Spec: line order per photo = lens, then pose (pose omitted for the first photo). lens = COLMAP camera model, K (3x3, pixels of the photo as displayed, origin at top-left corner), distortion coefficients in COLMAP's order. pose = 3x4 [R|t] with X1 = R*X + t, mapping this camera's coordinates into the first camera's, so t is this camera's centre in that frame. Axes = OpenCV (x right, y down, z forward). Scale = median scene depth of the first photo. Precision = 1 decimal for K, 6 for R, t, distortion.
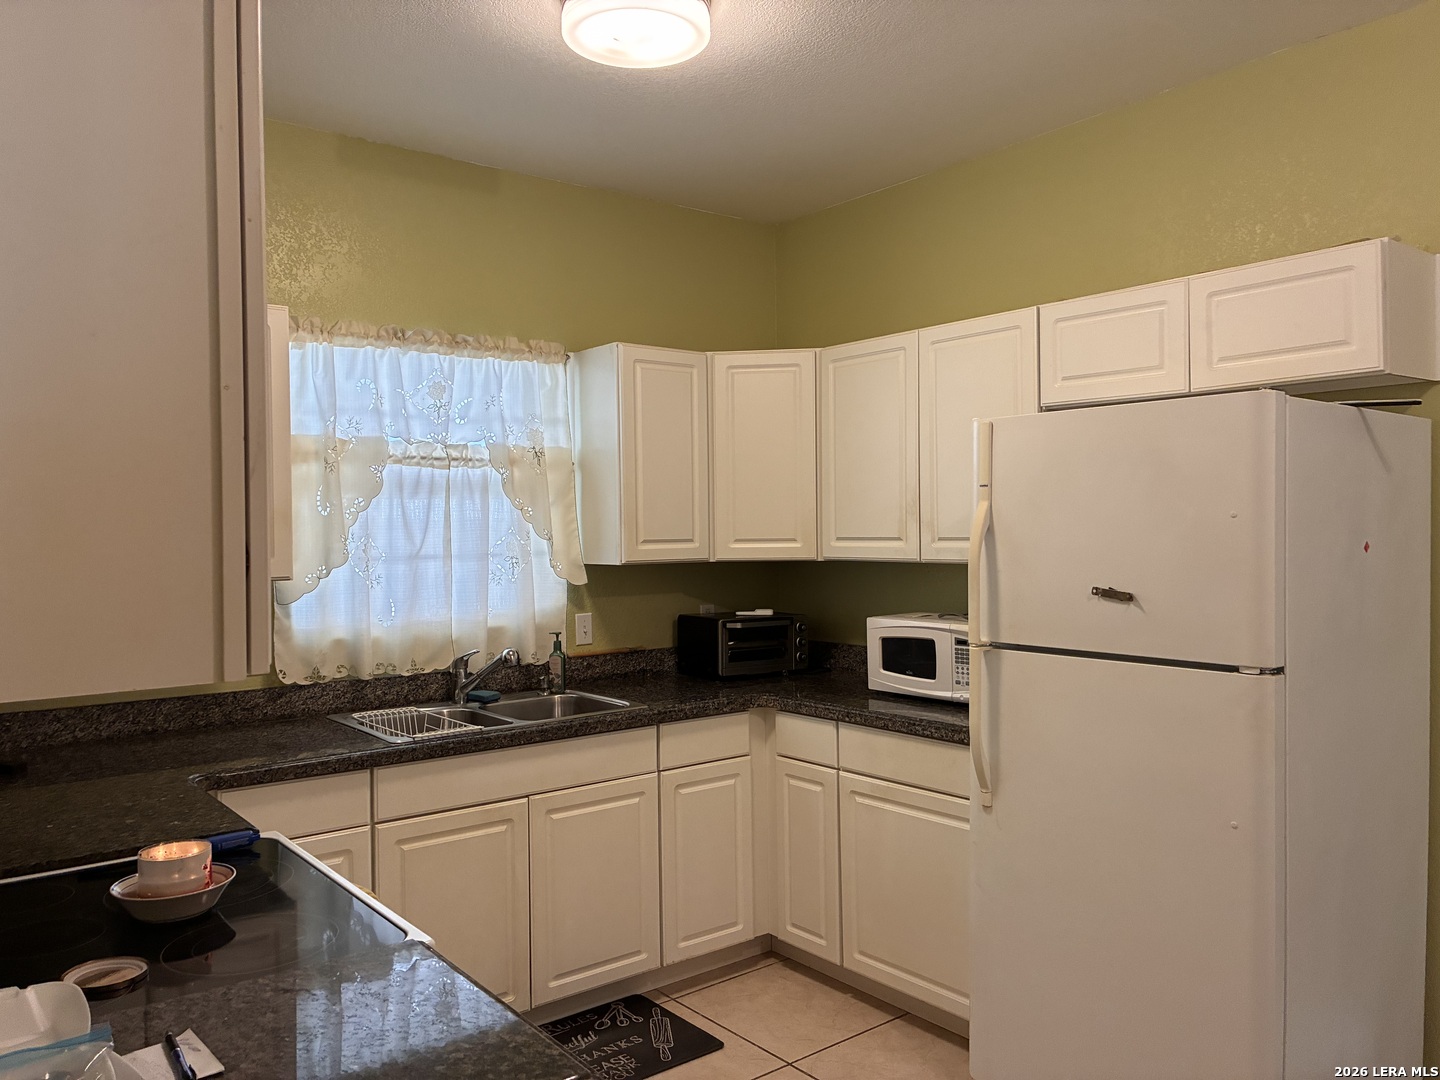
lens RADIAL K [[1069.2, 0, 720.0], [0, 1069.2, 540.0], [0, 0, 1]] dist [0.004096, 0.003665]
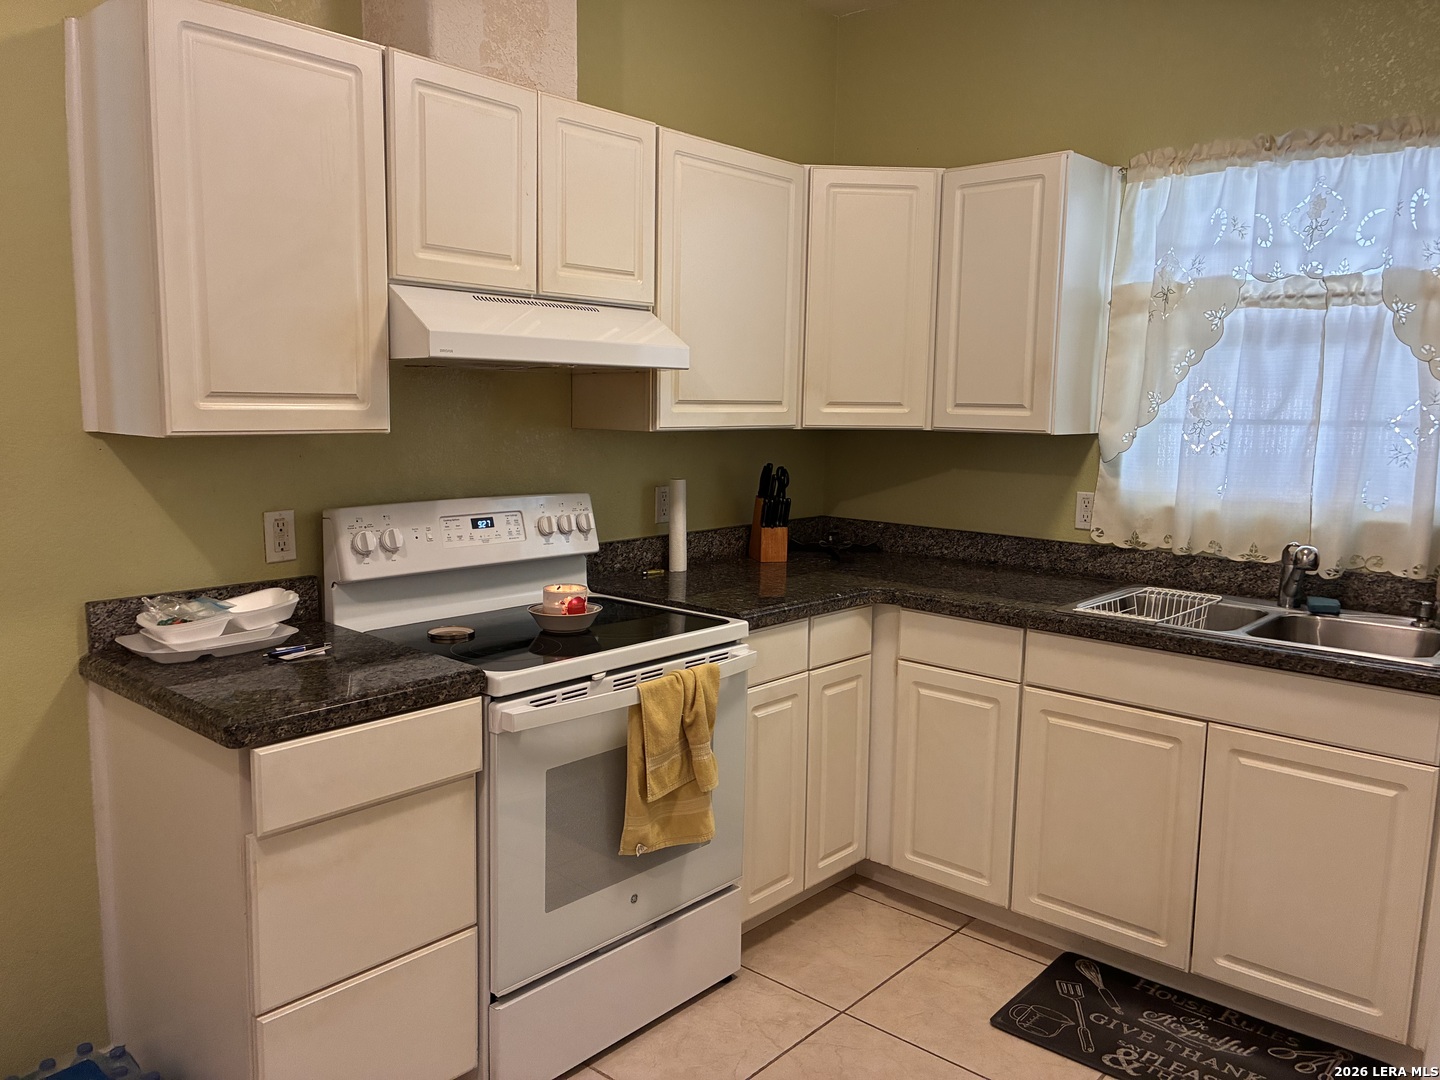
lens RADIAL K [[1085.6, 0, 720.0], [0, 1085.6, 540.0], [0, 0, 1]] dist [0.084350, -0.149168]
pose [[0.163464, 0.150944, -0.974934, 0.489811], [-0.019104, 0.988525, 0.149845, -0.012323], [0.986364, -0.005869, 0.164471, 0.454546]]
